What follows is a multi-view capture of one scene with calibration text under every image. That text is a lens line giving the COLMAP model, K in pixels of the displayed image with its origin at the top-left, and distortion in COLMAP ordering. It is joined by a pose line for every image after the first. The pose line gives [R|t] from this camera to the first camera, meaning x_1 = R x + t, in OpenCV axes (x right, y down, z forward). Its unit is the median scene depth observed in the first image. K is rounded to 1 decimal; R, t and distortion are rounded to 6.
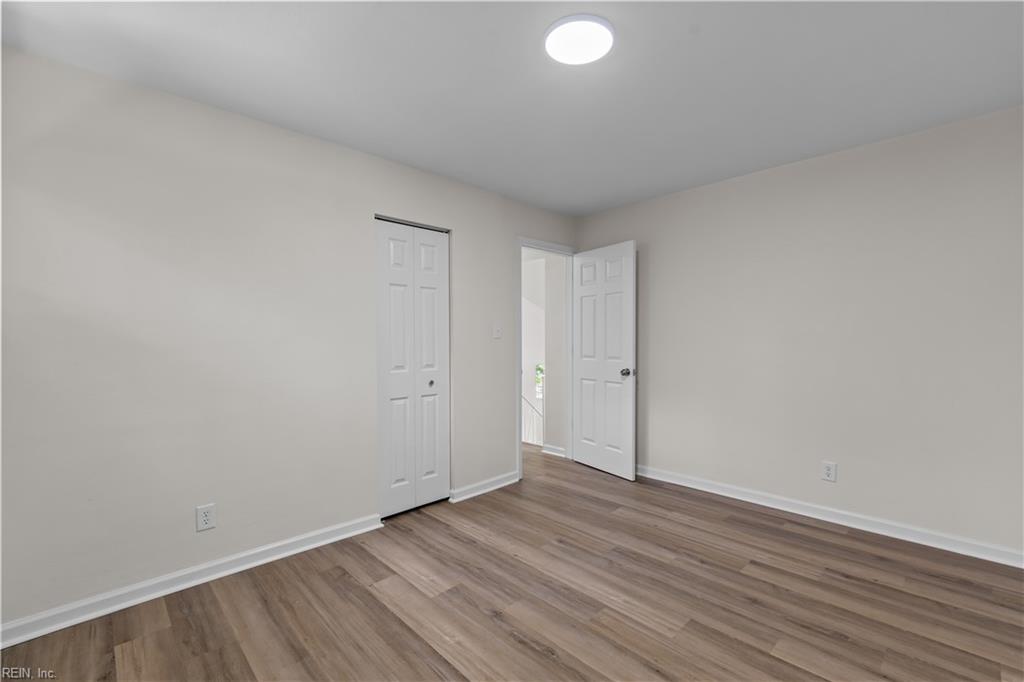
lens RADIAL K [[443.2, 0, 511.1], [0, 443.2, 340.2], [0, 0, 1]] dist [0.001667, -0.000306]
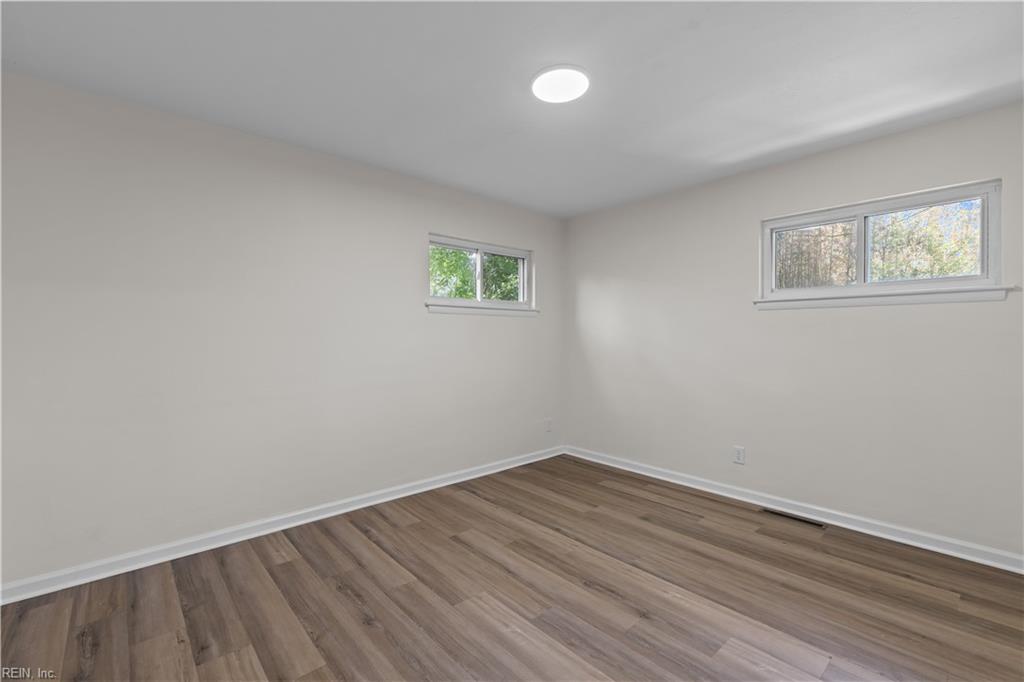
lens RADIAL K [[443.2, 0, 513.2], [0, 443.2, 339.8], [0, 0, 1]] dist [0.001667, -0.000306]
pose [[-0.999336, 0.008295, 0.035479, 0.217157], [0.008569, 0.999935, 0.007583, -0.001511], [-0.035414, 0.007882, -0.999342, 1.978910]]
